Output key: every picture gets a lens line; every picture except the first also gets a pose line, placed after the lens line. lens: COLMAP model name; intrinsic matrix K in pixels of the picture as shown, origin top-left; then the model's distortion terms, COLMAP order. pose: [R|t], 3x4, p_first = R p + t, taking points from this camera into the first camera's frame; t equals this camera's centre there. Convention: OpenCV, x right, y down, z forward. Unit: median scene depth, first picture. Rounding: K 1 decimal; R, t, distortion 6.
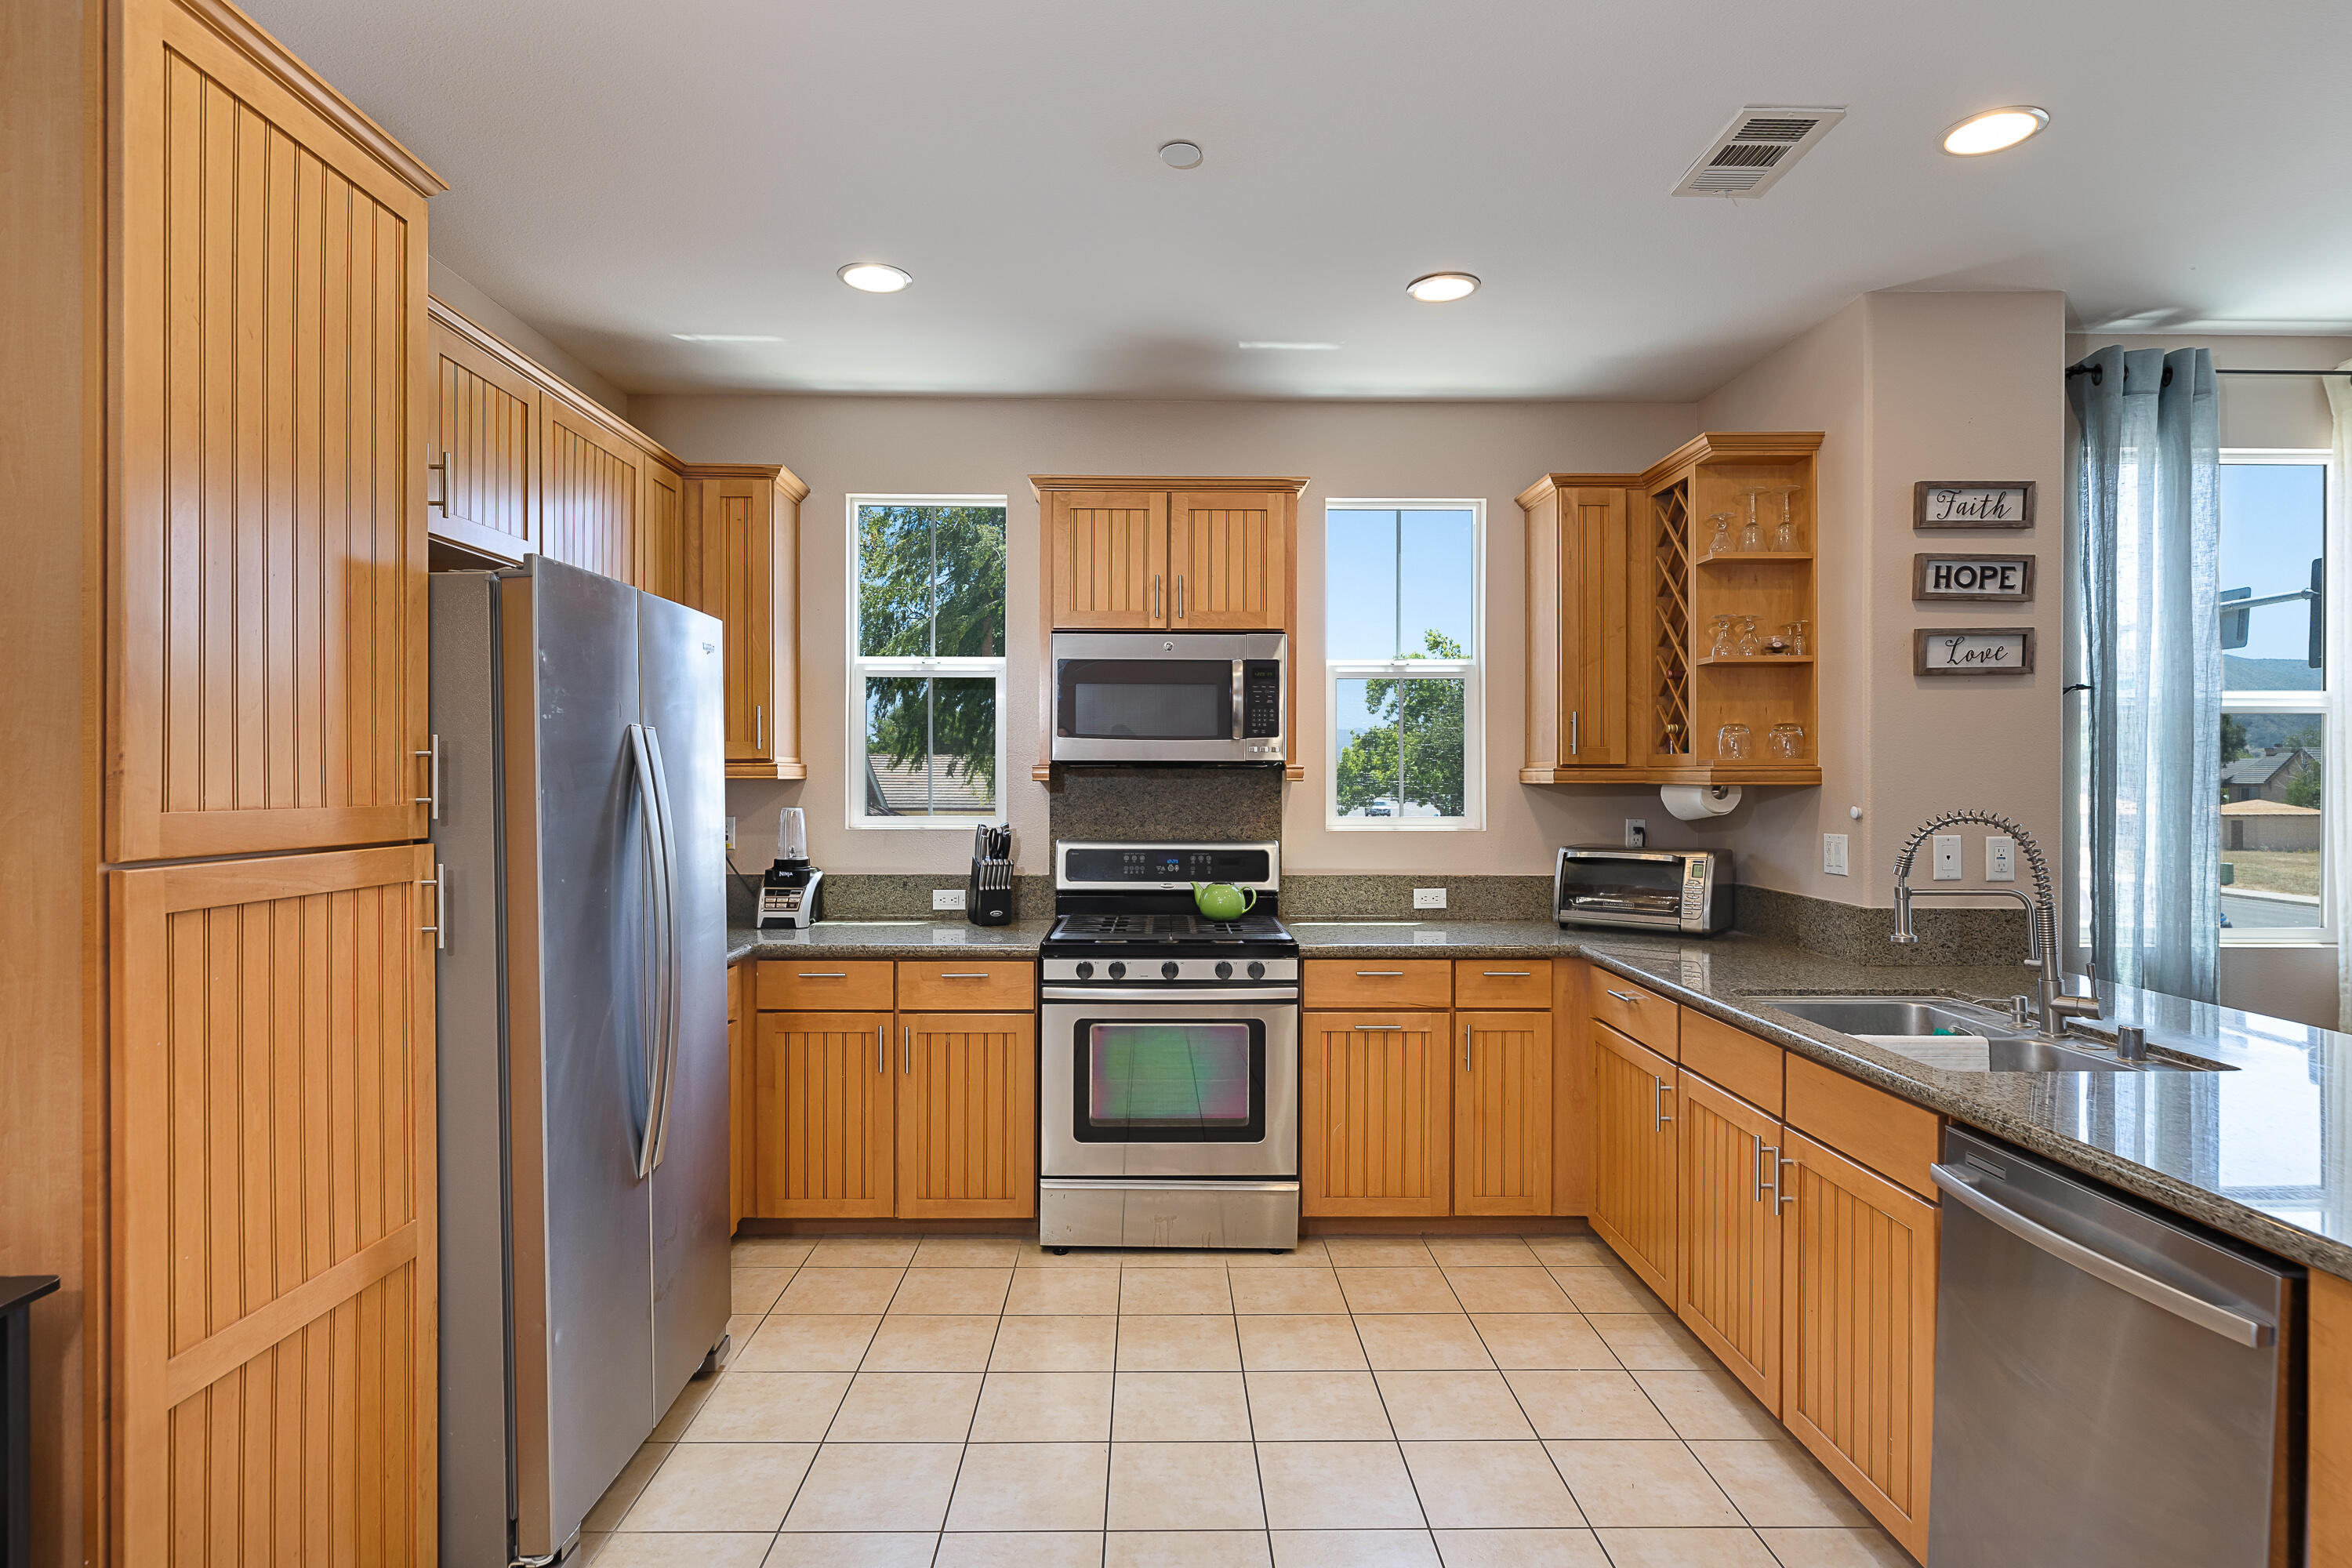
lens RADIAL K [[1232.6, 0, 1172.5], [0, 1232.6, 771.6], [0, 0, 1]] dist [-0.003601, 0.000783]
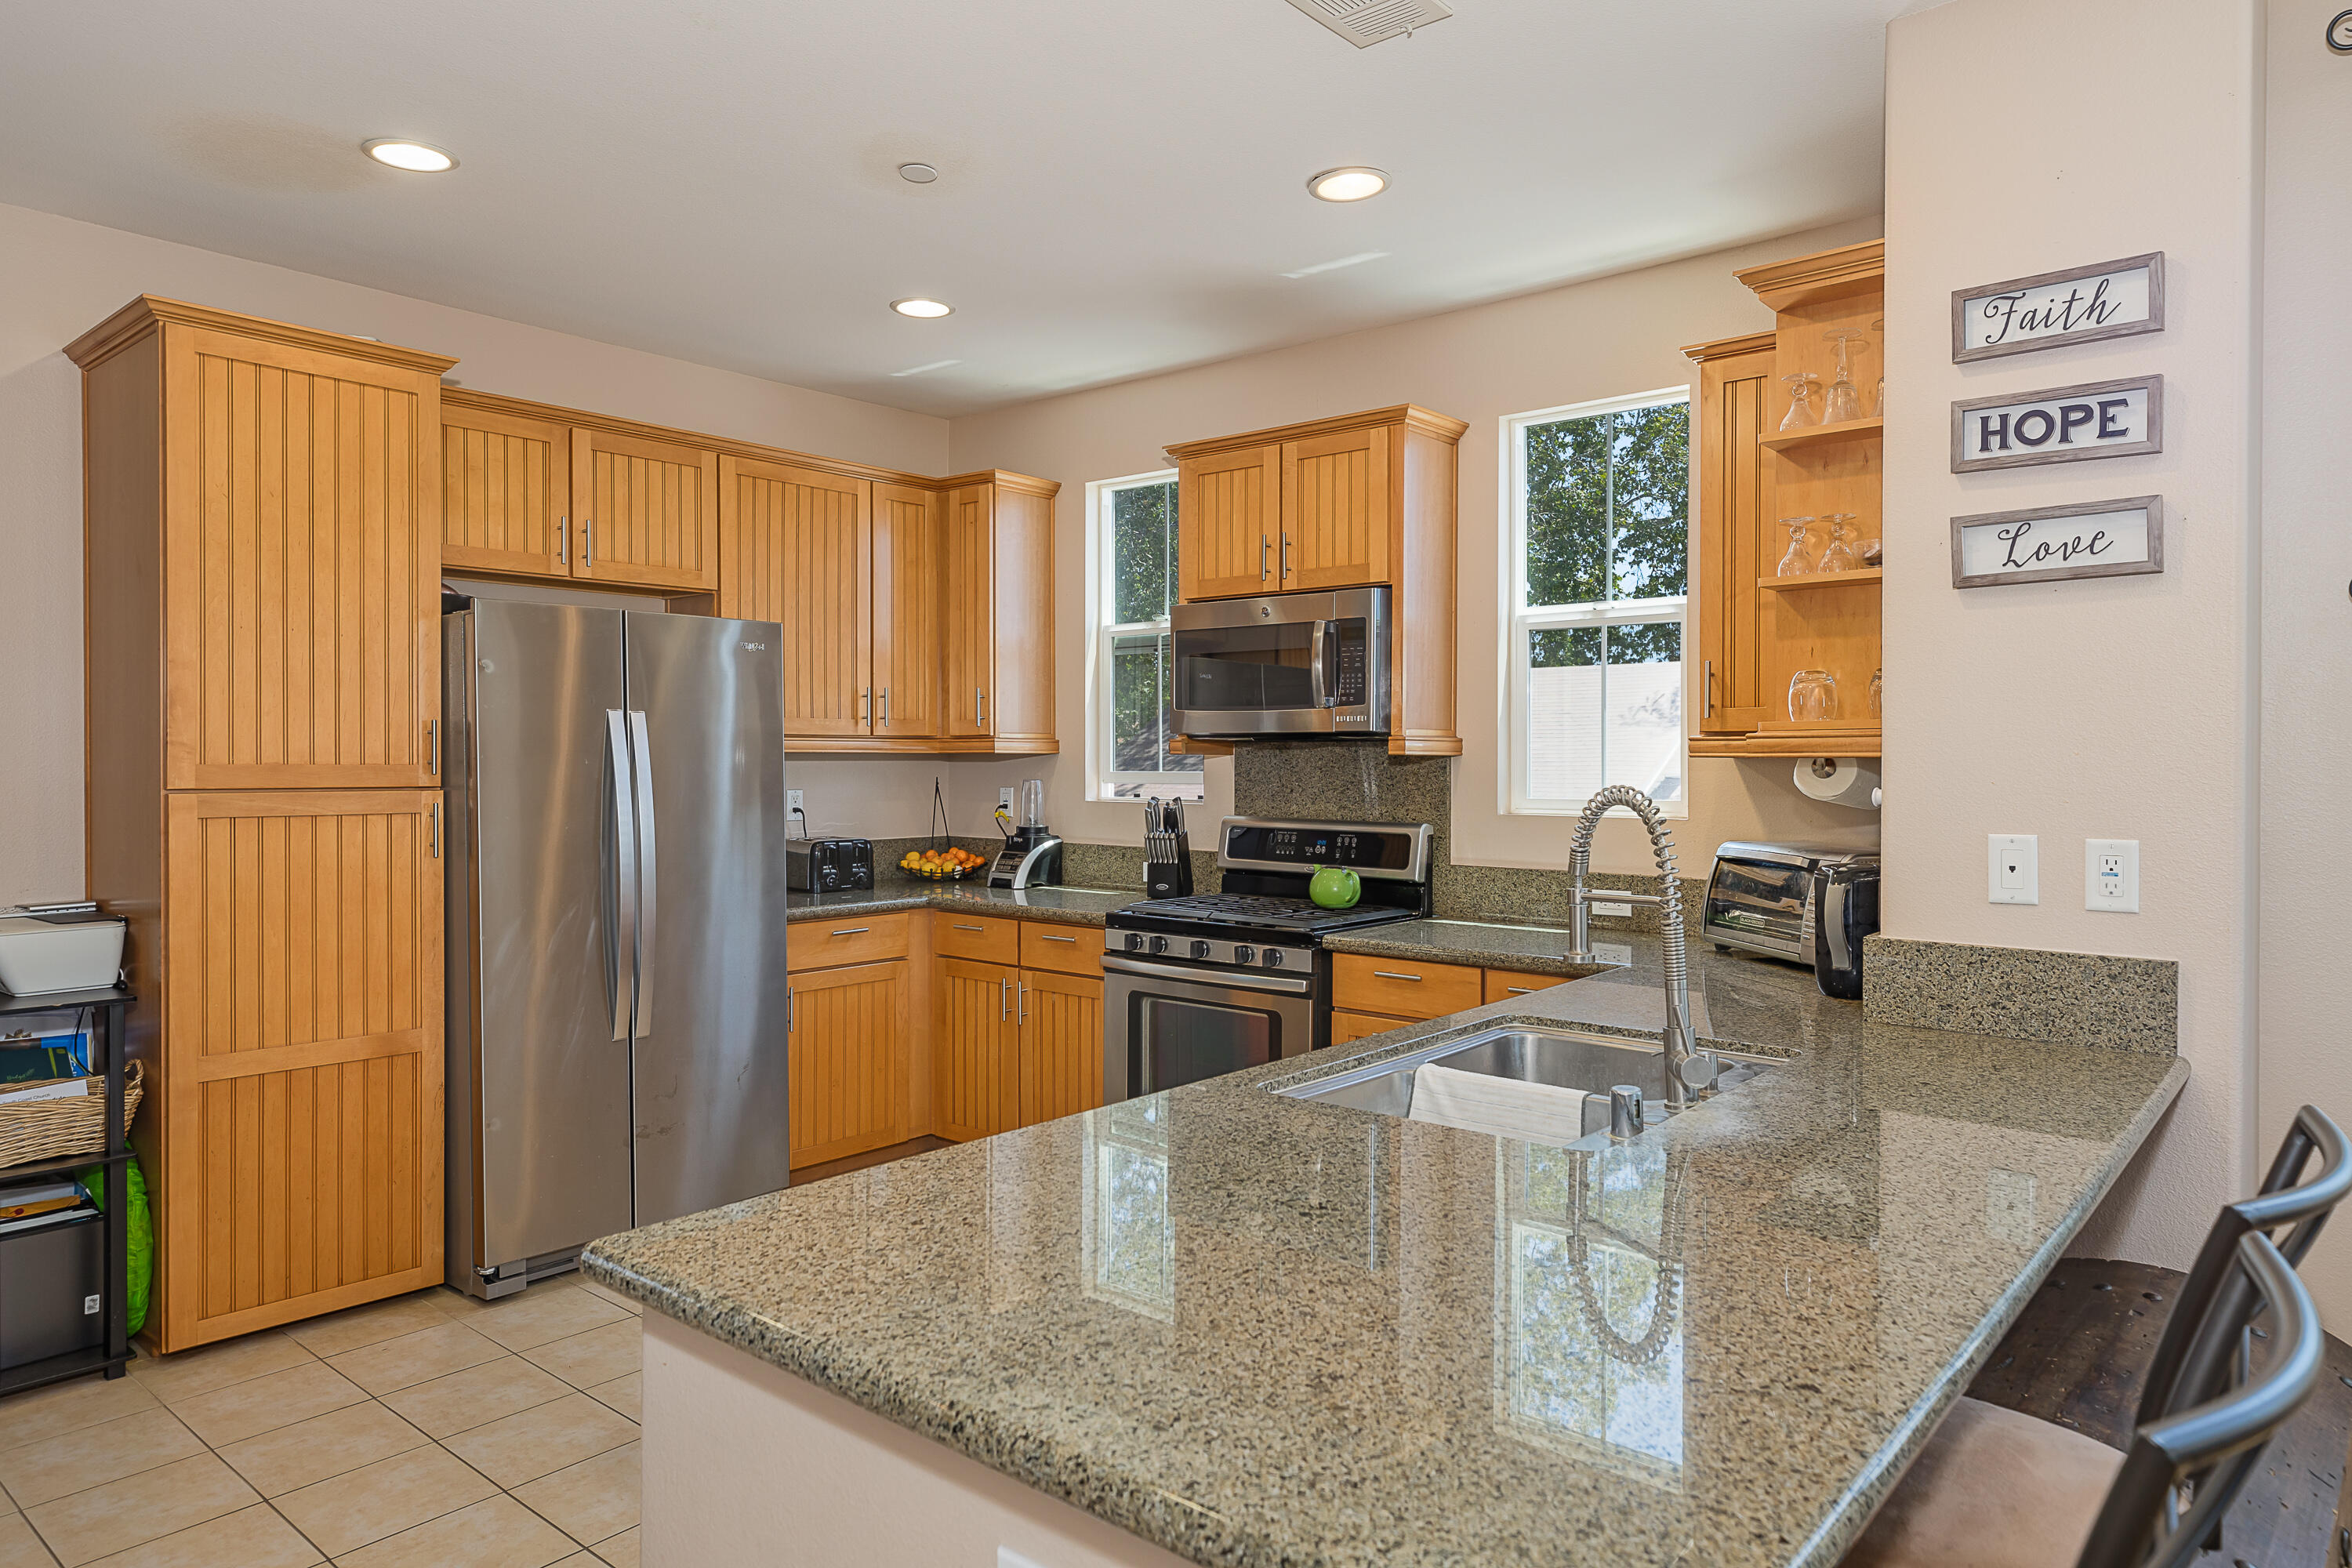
lens RADIAL K [[1466.8, 0, 1176.0], [0, 1466.8, 784.0], [0, 0, 1]] dist [0.001573, 0.000310]
pose [[0.753780, 0.011649, -0.657023, 0.809071], [0.000737, 0.999827, 0.018573, 0.011160], [0.657126, -0.014484, 0.753642, 0.136561]]
